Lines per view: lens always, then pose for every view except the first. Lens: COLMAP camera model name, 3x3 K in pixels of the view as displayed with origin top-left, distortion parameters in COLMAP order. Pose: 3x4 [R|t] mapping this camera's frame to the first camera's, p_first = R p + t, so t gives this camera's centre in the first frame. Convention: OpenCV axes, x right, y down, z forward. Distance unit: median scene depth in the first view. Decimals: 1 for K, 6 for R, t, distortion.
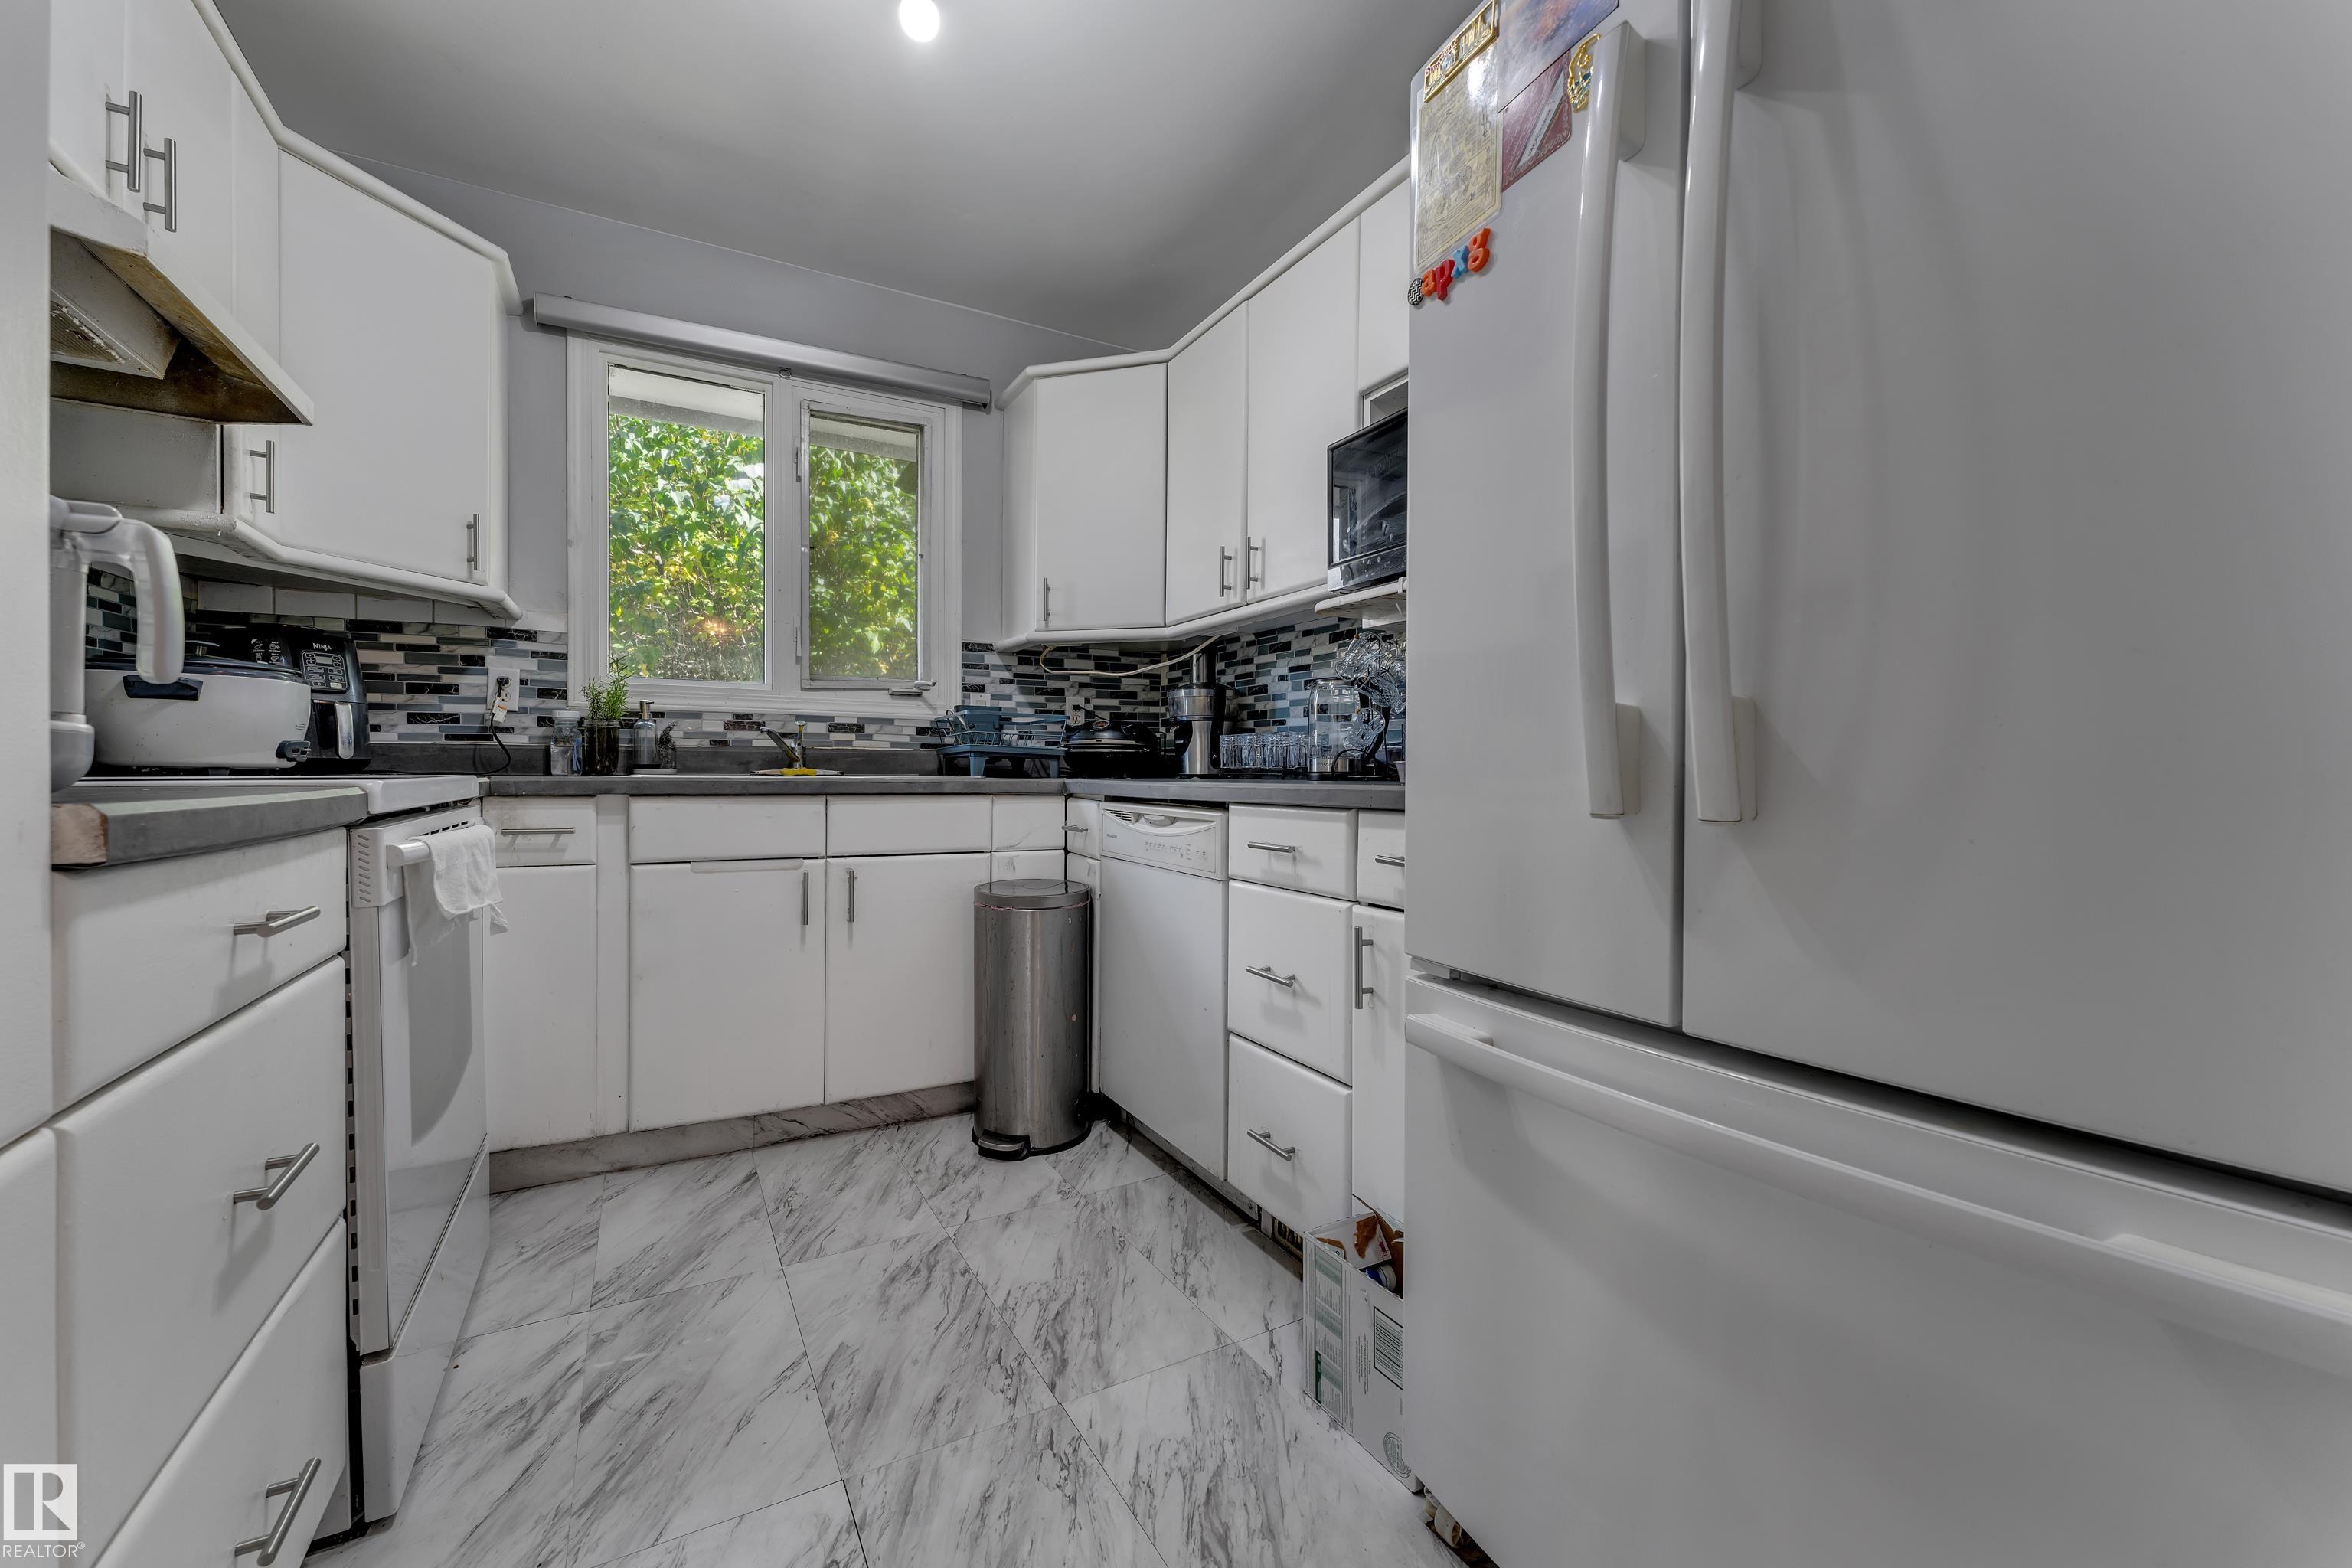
lens RADIAL K [[944.6, 0, 1176.1], [0, 944.6, 779.7], [0, 0, 1]] dist [0.001292, -0.000183]
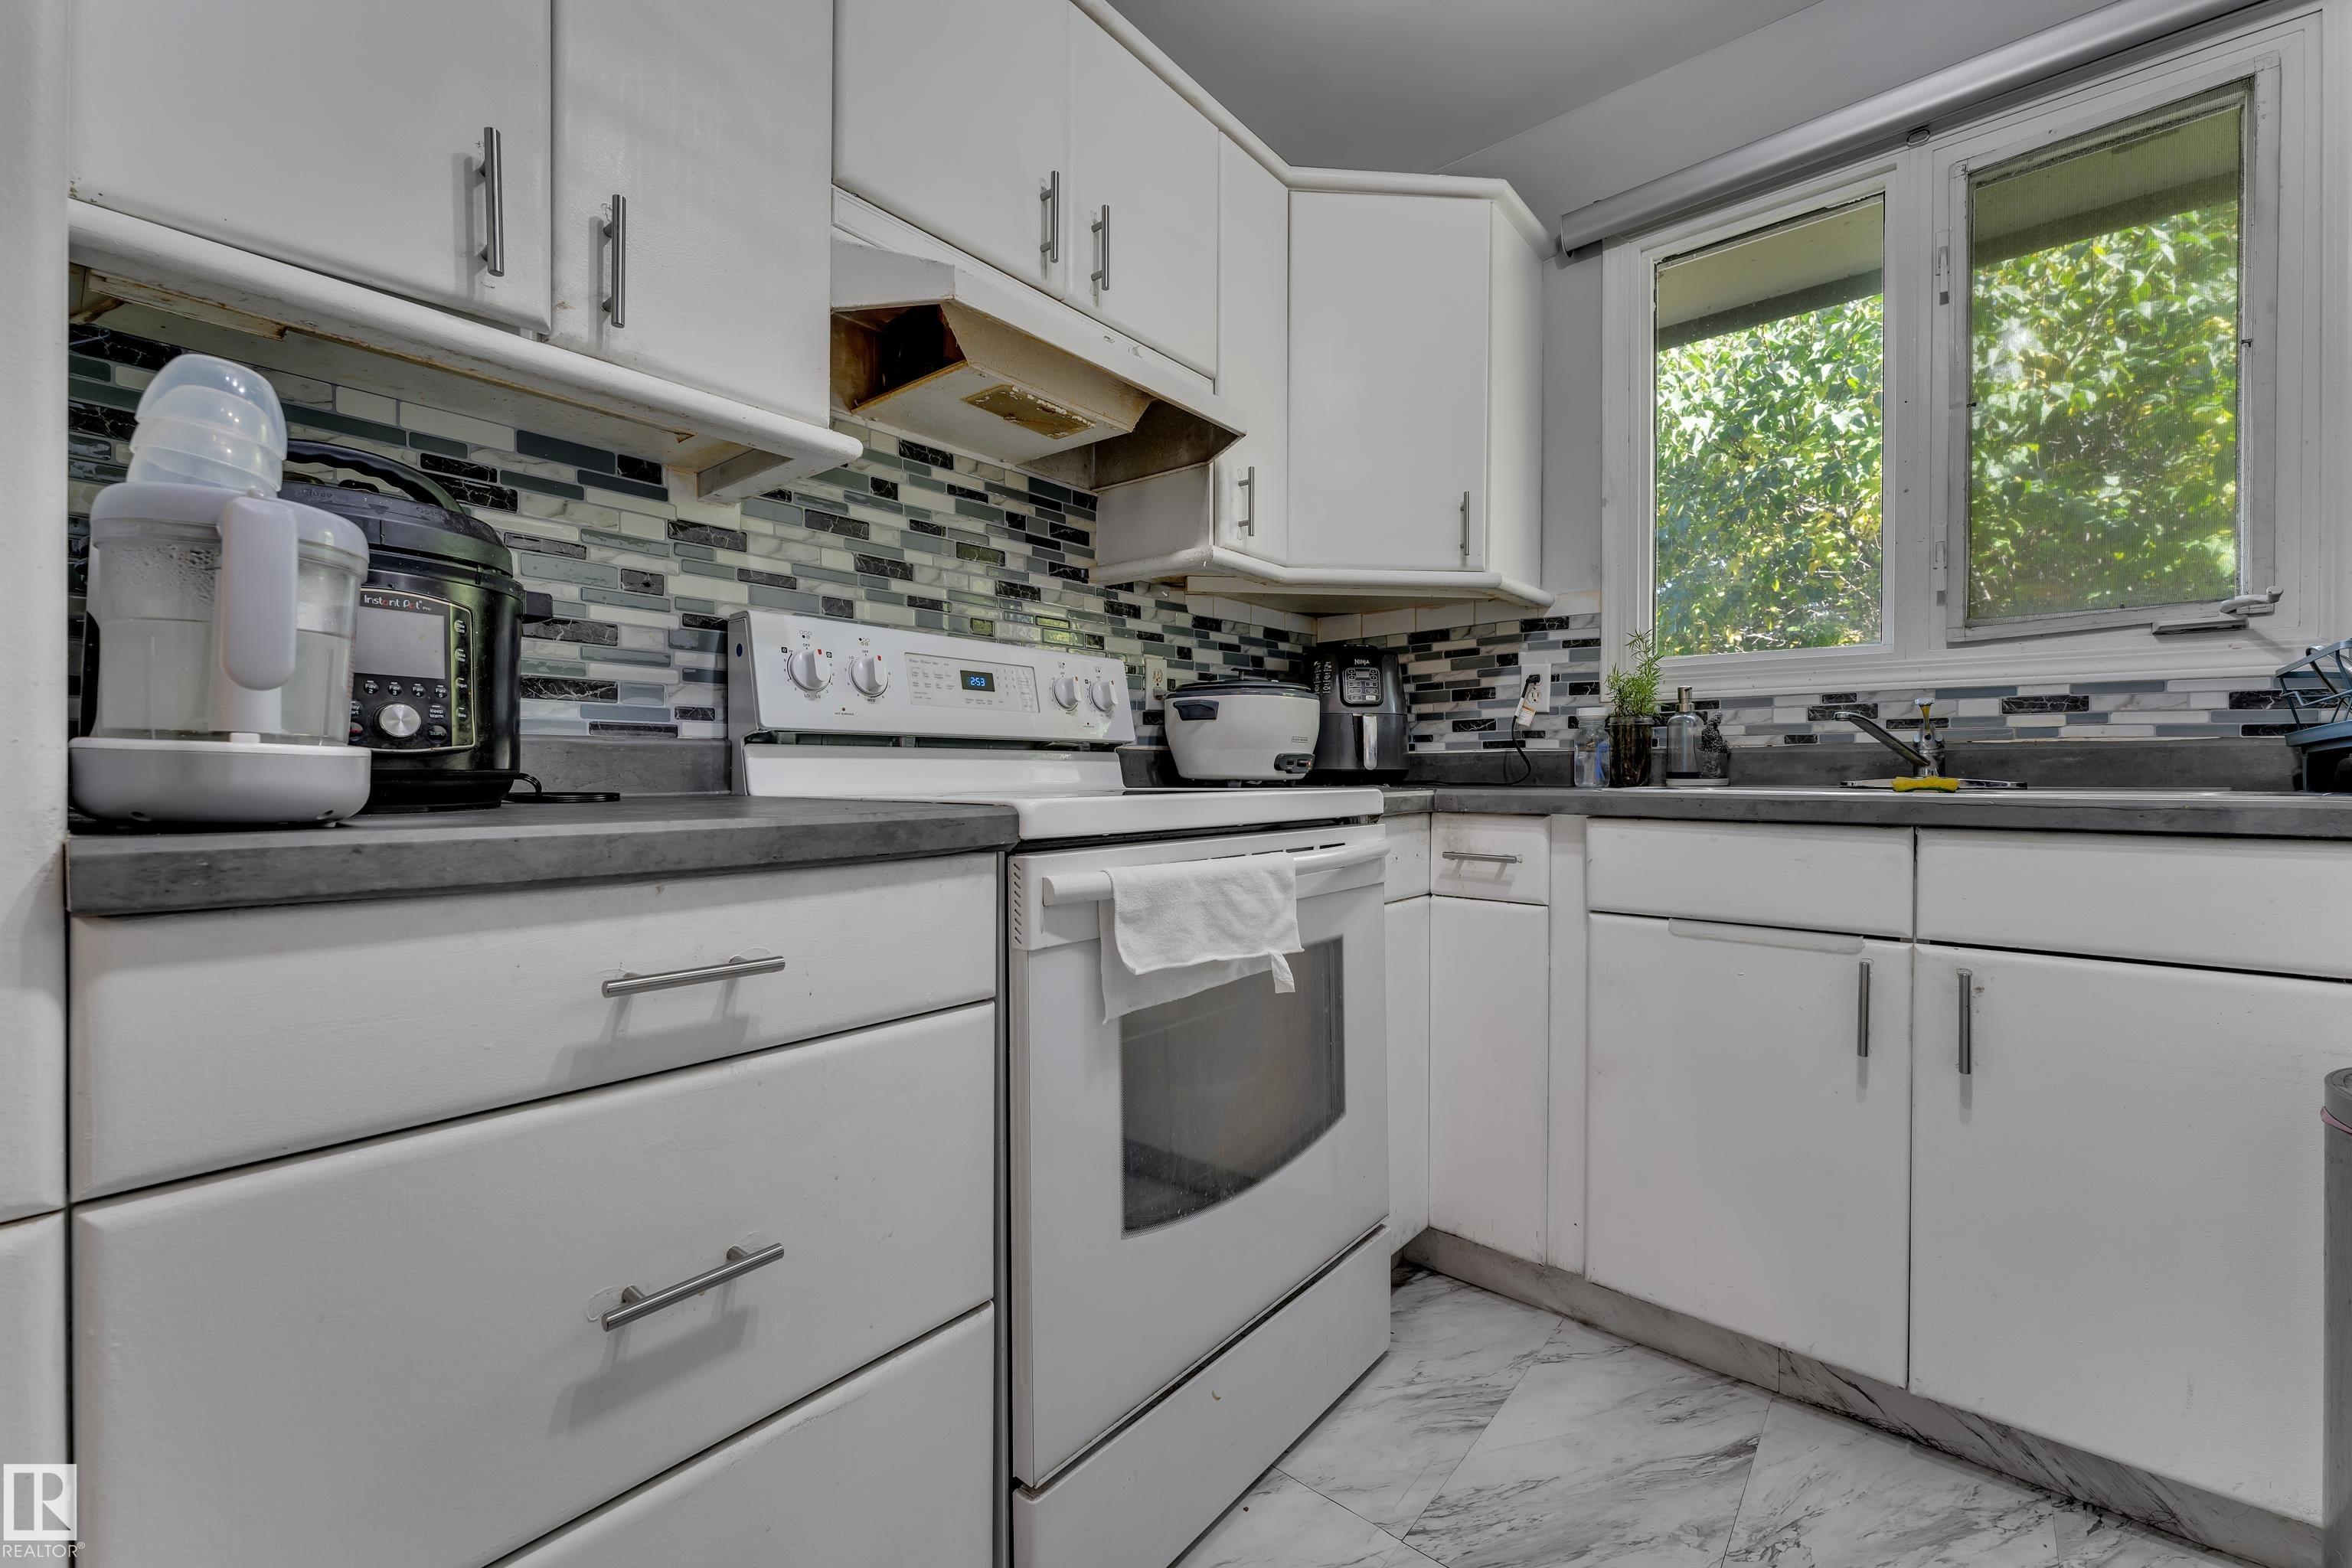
lens RADIAL K [[944.6, 0, 1158.8], [0, 944.6, 779.9], [0, 0, 1]] dist [0.001292, -0.000183]
pose [[0.350997, 0.001251, -0.936376, -0.010502], [-0.006015, 0.999981, -0.000918, -0.007722], [0.936357, 0.005955, 0.350998, 0.375973]]
